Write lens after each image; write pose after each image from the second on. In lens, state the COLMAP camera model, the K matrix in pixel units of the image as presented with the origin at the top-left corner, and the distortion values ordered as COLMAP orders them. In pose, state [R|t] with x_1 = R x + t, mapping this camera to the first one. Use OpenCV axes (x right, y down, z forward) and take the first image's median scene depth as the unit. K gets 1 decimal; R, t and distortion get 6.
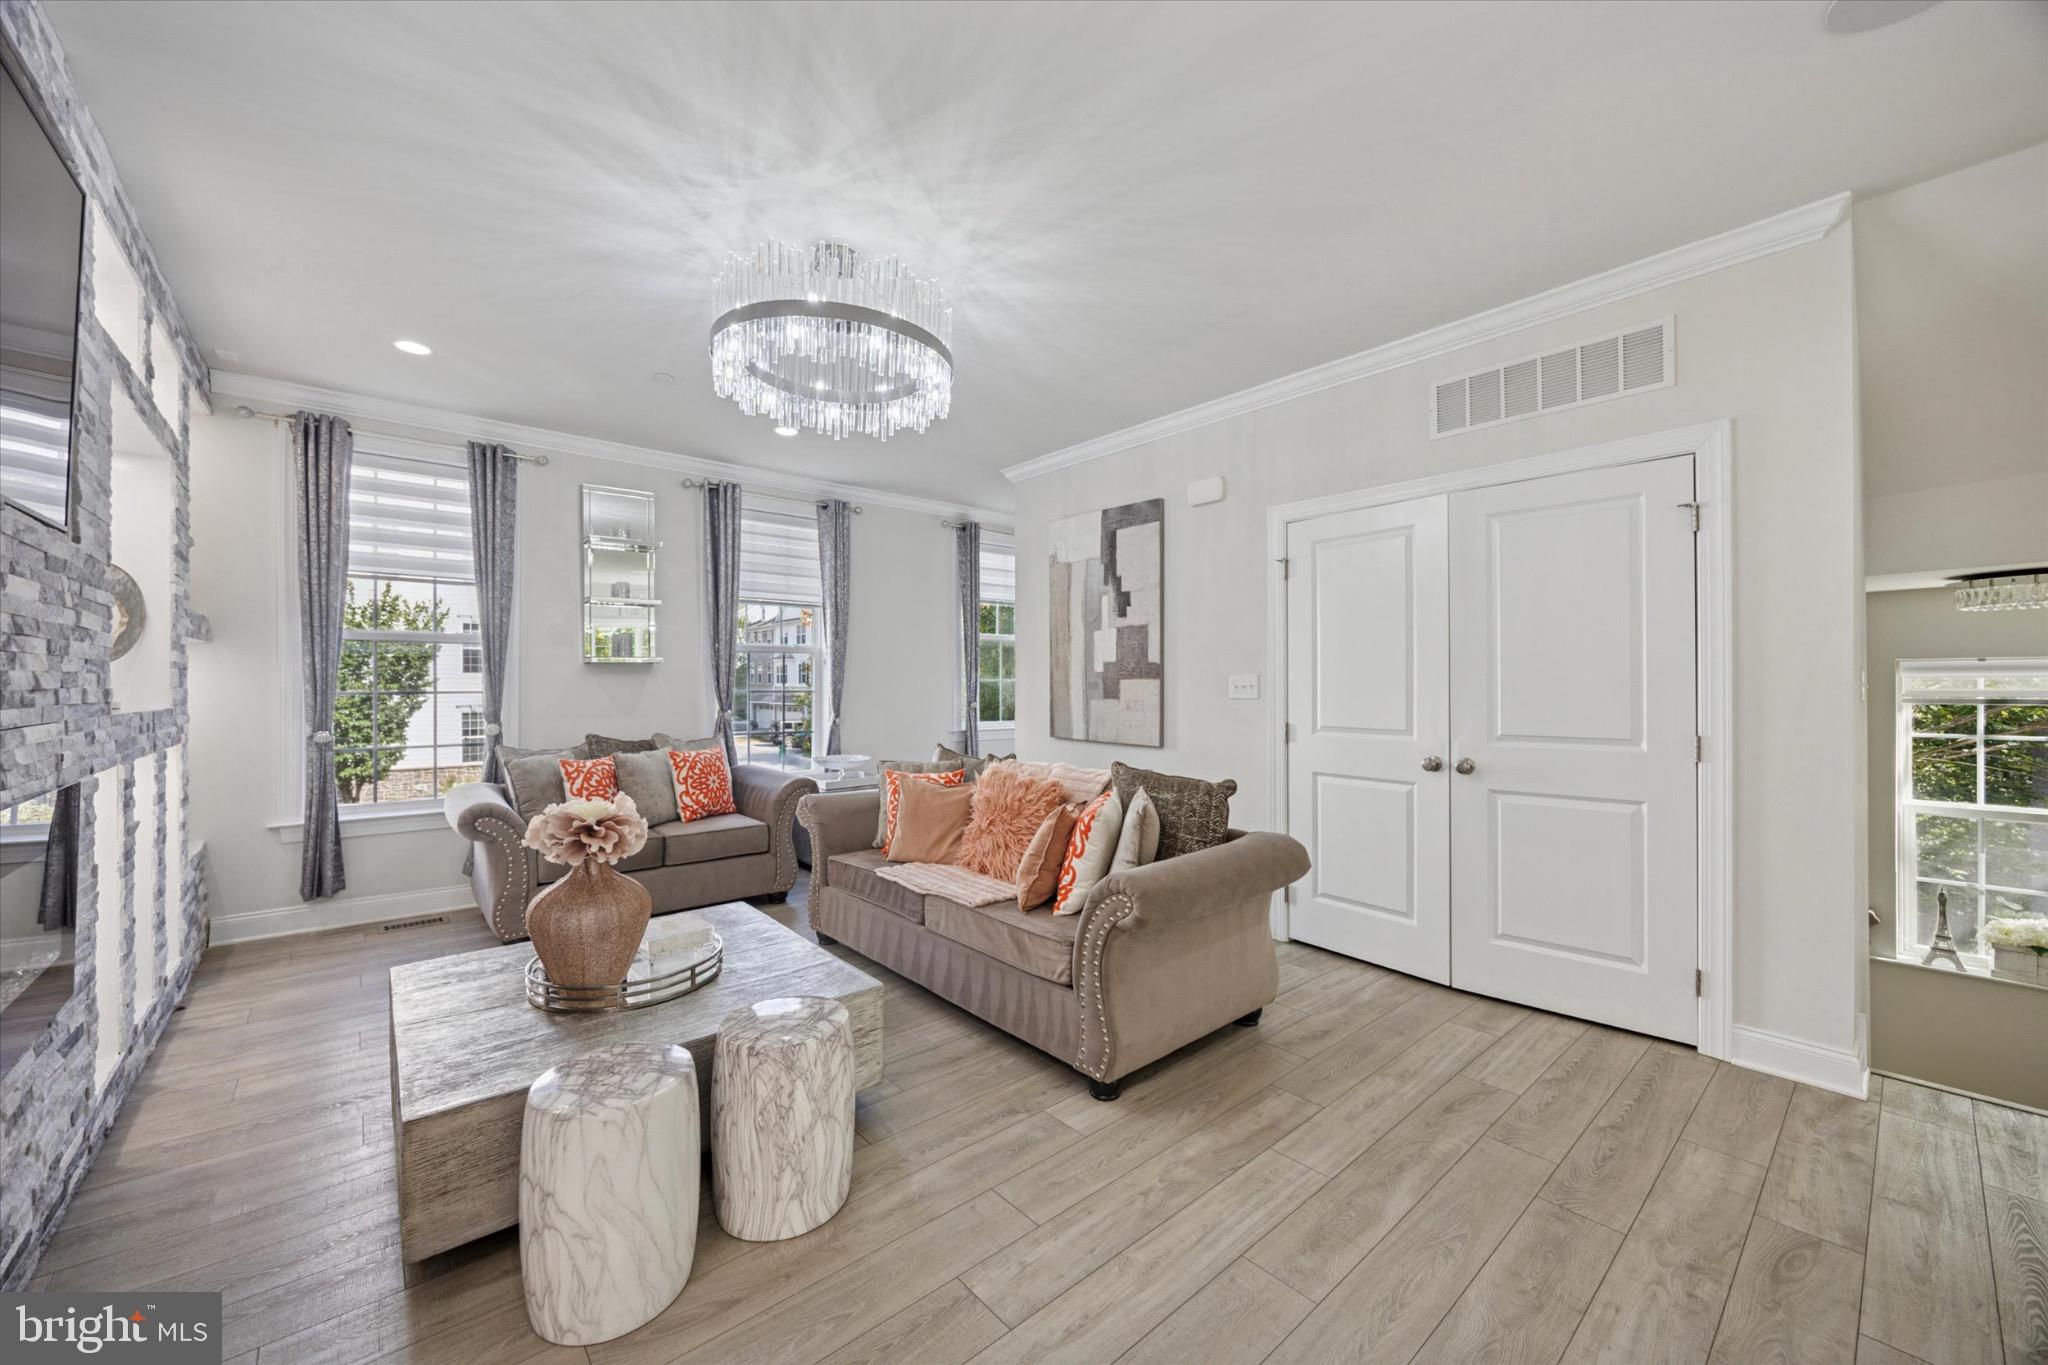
lens RADIAL K [[785.8, 0, 1010.9], [0, 785.8, 682.7], [0, 0, 1]] dist [0.002006, 0.000153]
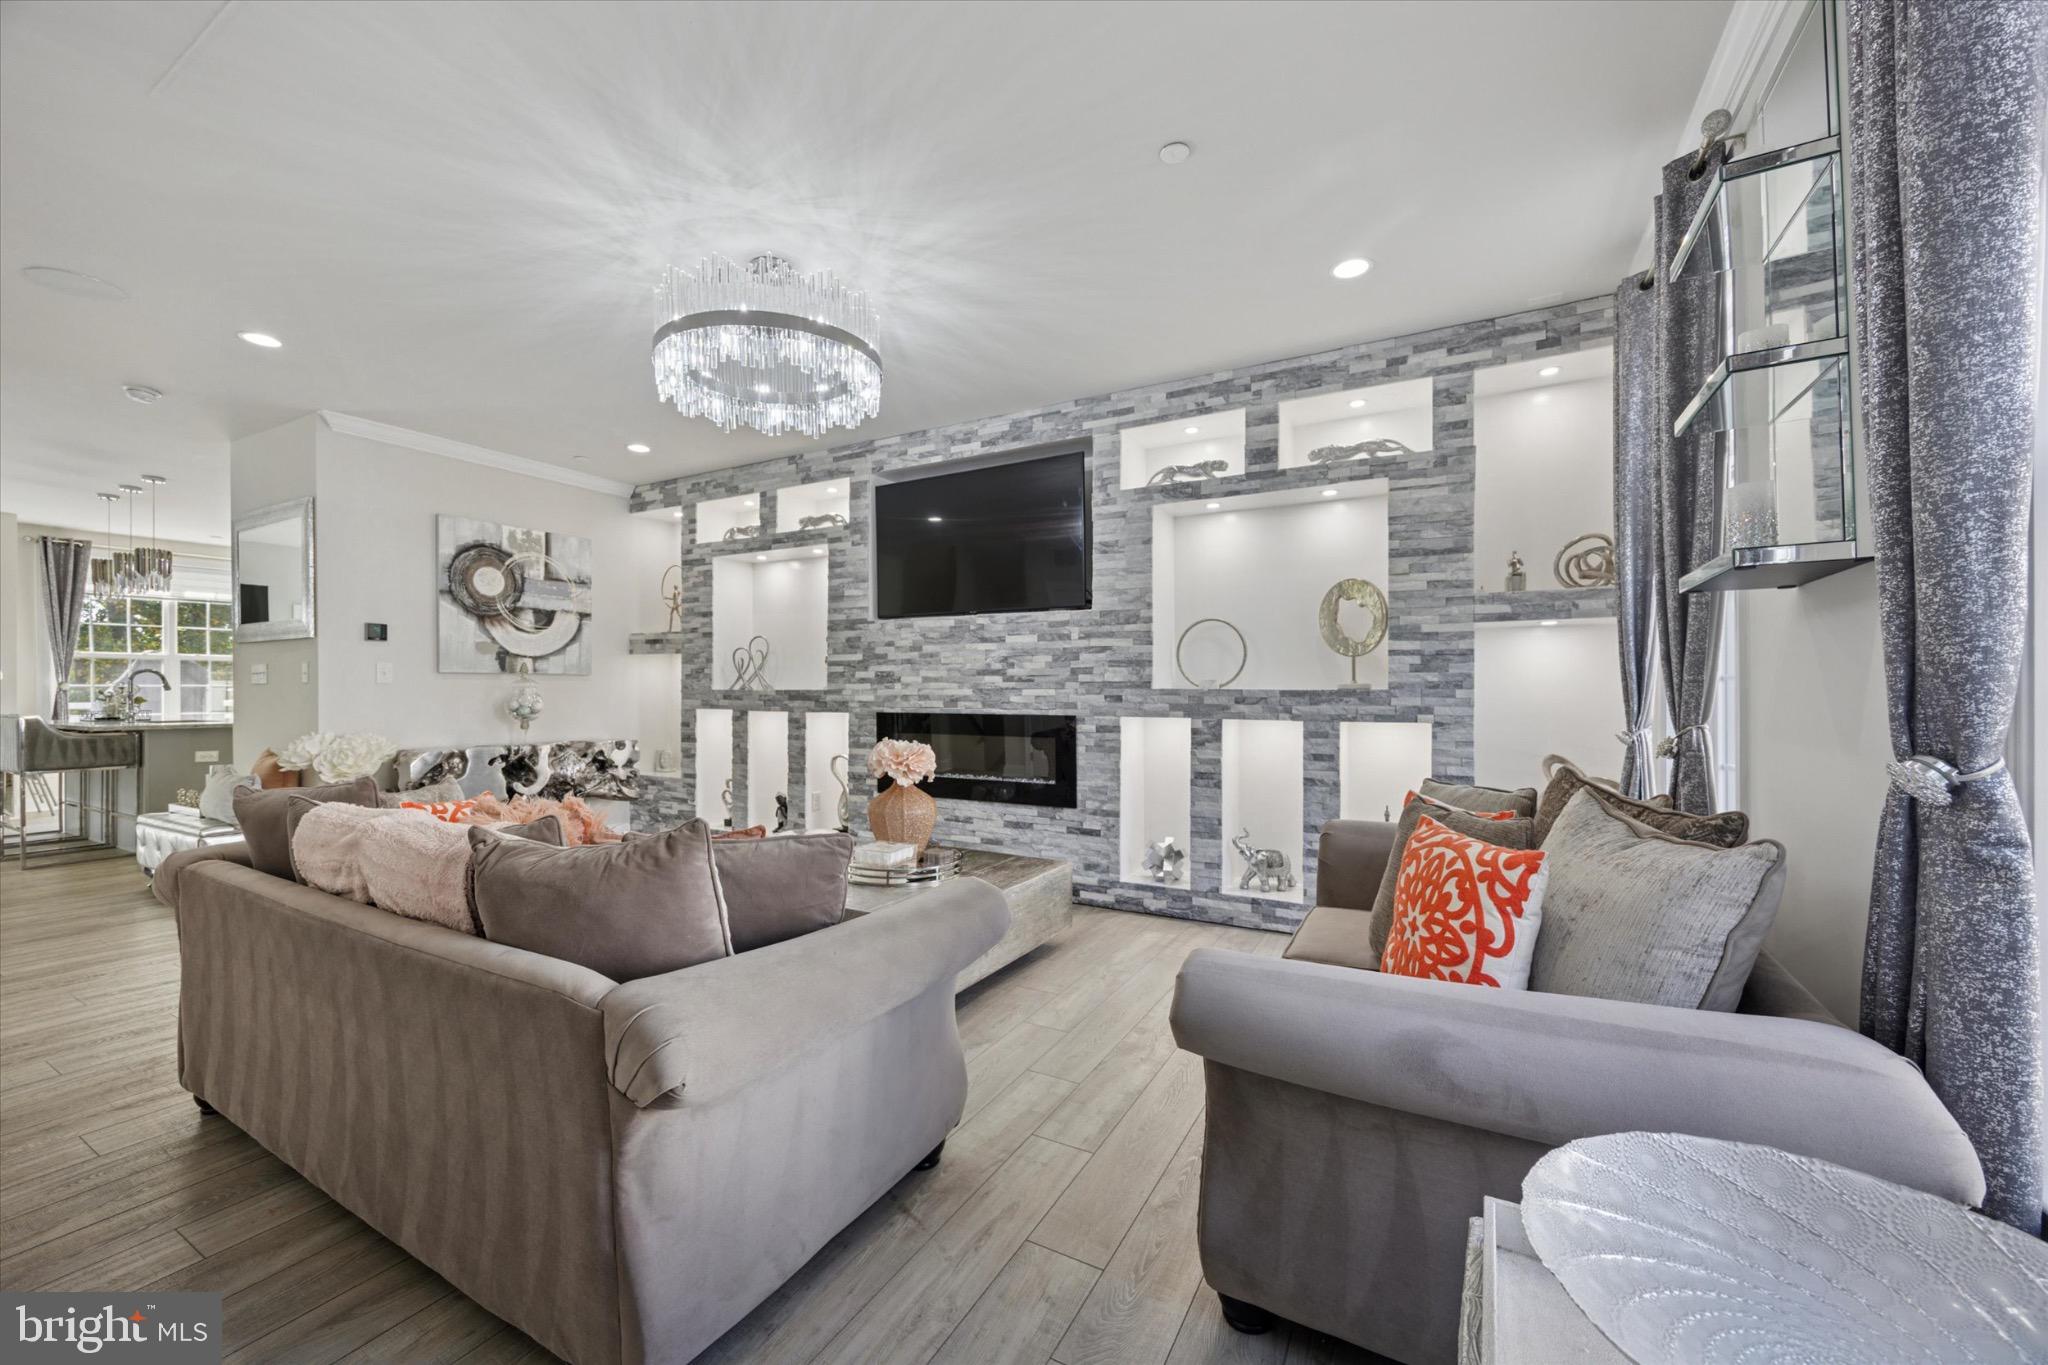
lens RADIAL K [[785.8, 0, 1021.2], [0, 785.8, 688.6], [0, 0, 1]] dist [0.002006, 0.000153]
pose [[-0.941729, -0.003235, -0.336356, -0.113618], [-0.001169, 0.999979, -0.006346, 0.029133], [0.336370, -0.005583, -0.941713, 1.347502]]
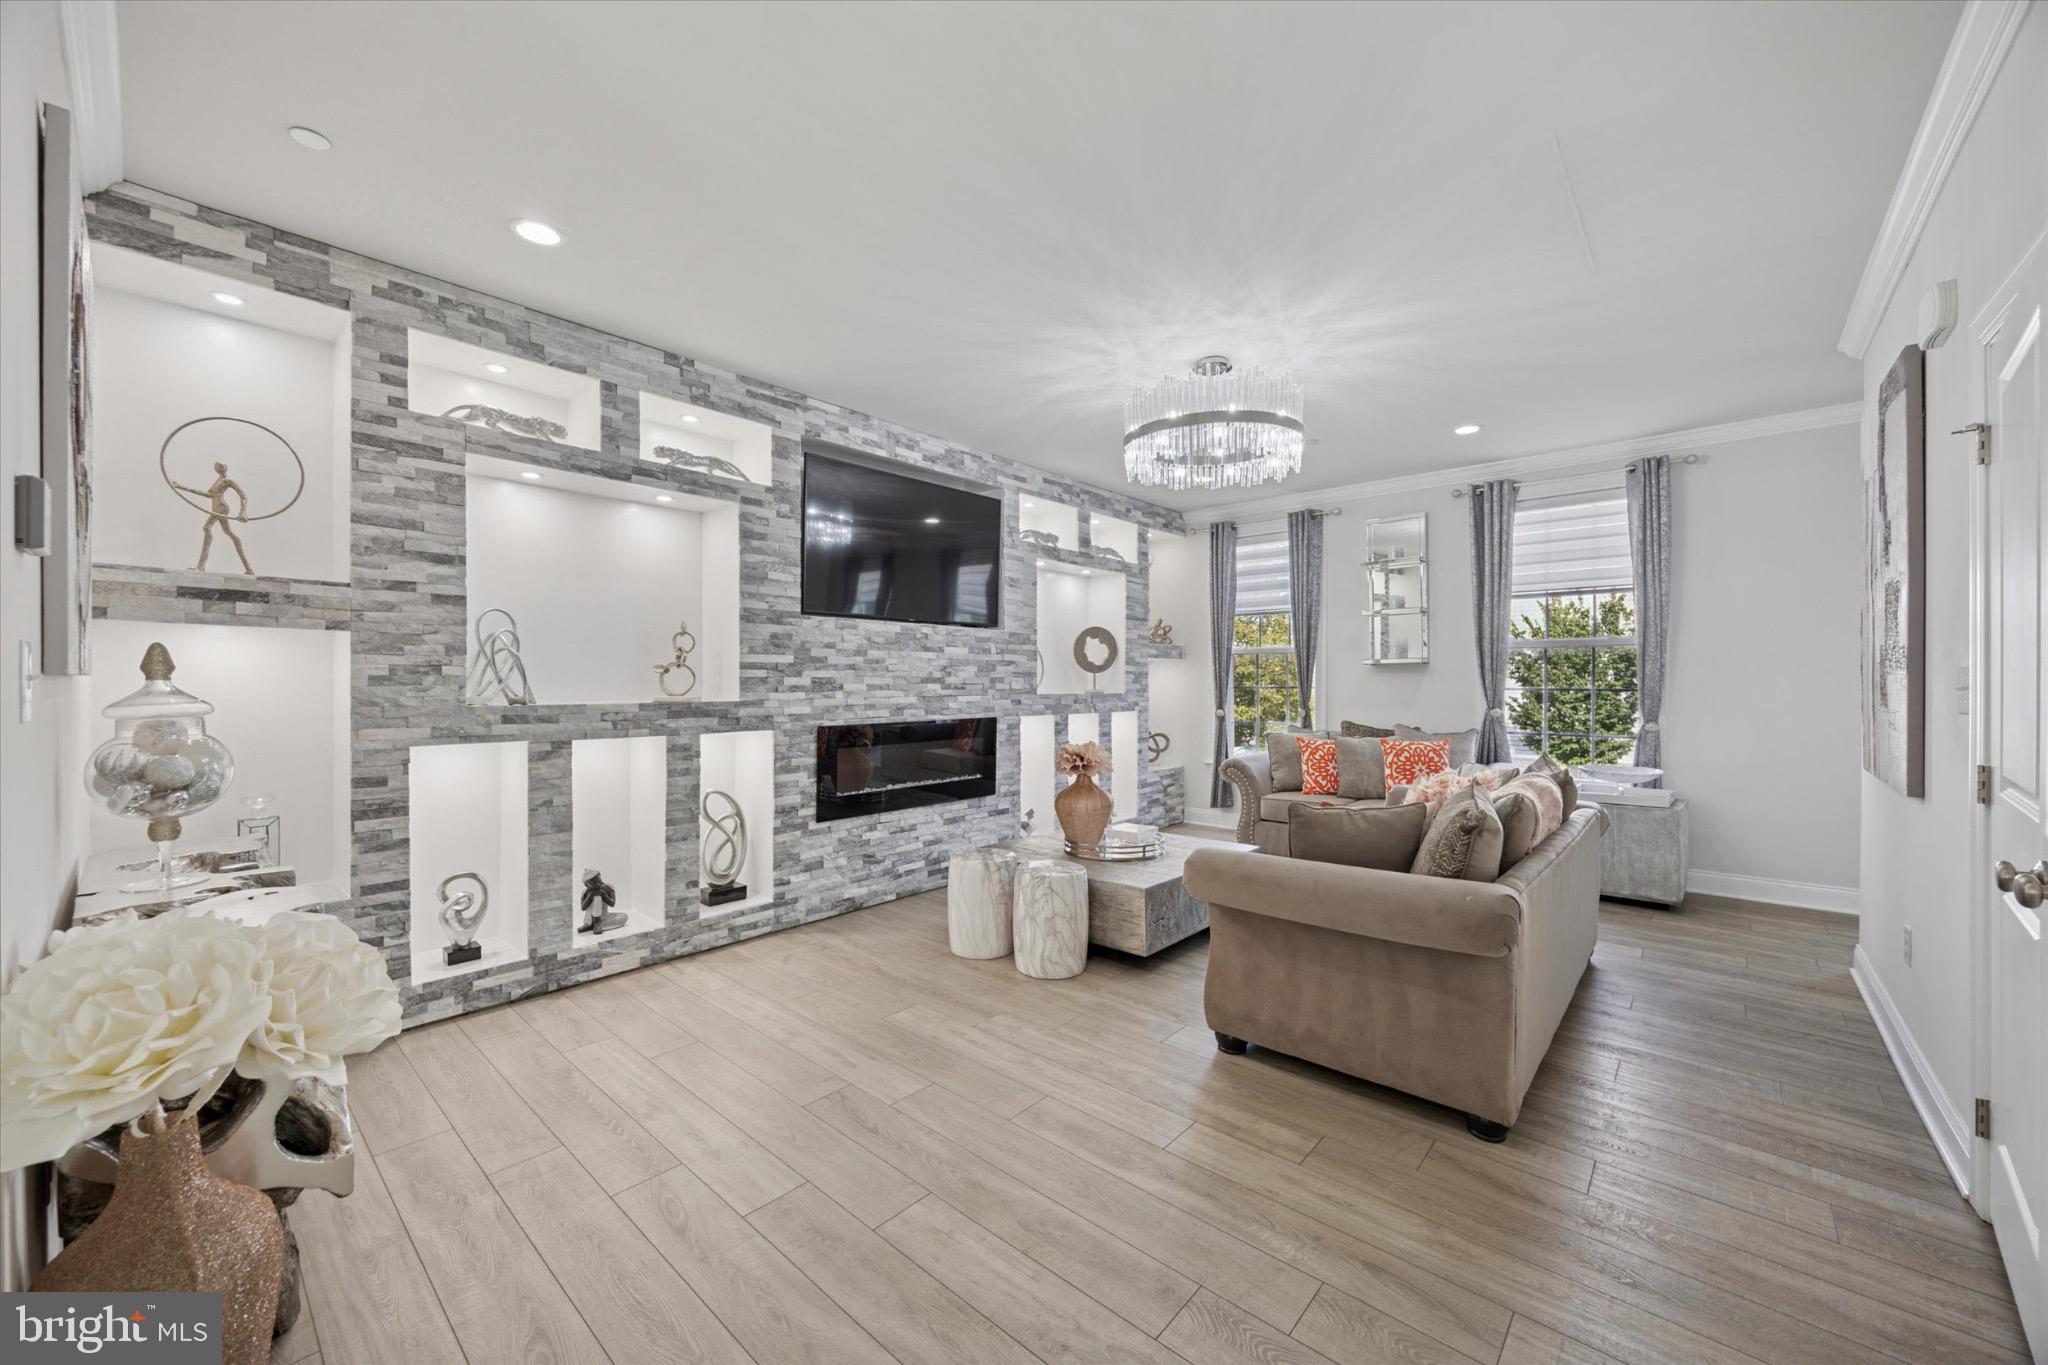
lens RADIAL K [[785.8, 0, 1009.0], [0, 785.8, 677.7], [0, 0, 1]] dist [0.002006, 0.000153]
pose [[0.117082, -0.002349, -0.993119, 0.677085], [0.000131, 0.999997, -0.002350, -0.000621], [0.993122, 0.000145, 0.117082, 0.315930]]
